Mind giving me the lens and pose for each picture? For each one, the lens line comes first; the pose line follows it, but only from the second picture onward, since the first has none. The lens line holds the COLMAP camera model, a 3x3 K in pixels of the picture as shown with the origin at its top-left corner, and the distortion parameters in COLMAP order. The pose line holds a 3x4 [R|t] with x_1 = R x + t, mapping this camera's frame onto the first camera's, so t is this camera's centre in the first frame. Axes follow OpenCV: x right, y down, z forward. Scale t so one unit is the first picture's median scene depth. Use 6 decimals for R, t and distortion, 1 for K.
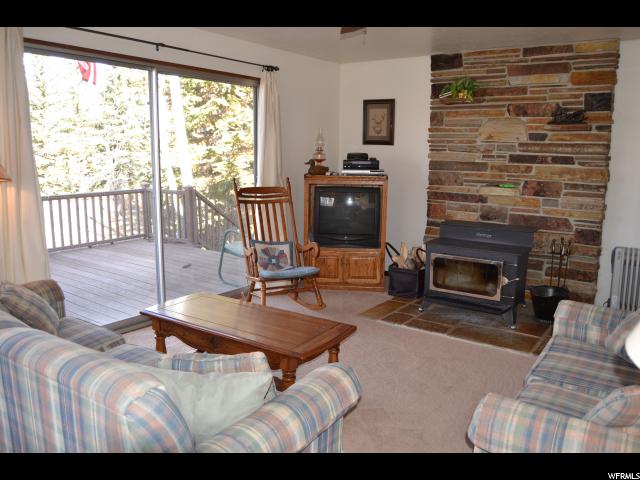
lens RADIAL K [[510.4, 0, 320.0], [0, 510.4, 240.0], [0, 0, 1]] dist [-0.079330, 0.004389]
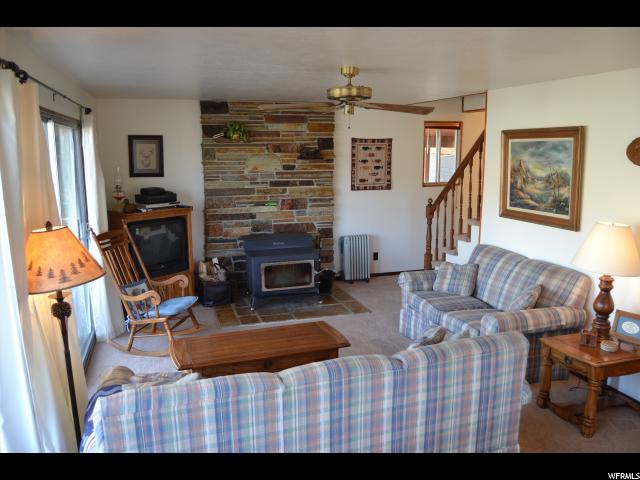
lens RADIAL K [[510.4, 0, 320.0], [0, 510.4, 240.0], [0, 0, 1]] dist [-0.079330, 0.004389]
pose [[0.599446, -0.156510, 0.784965, -0.641260], [0.147335, 0.985515, 0.083983, -0.110442], [-0.786738, 0.065310, 0.613822, 0.074360]]
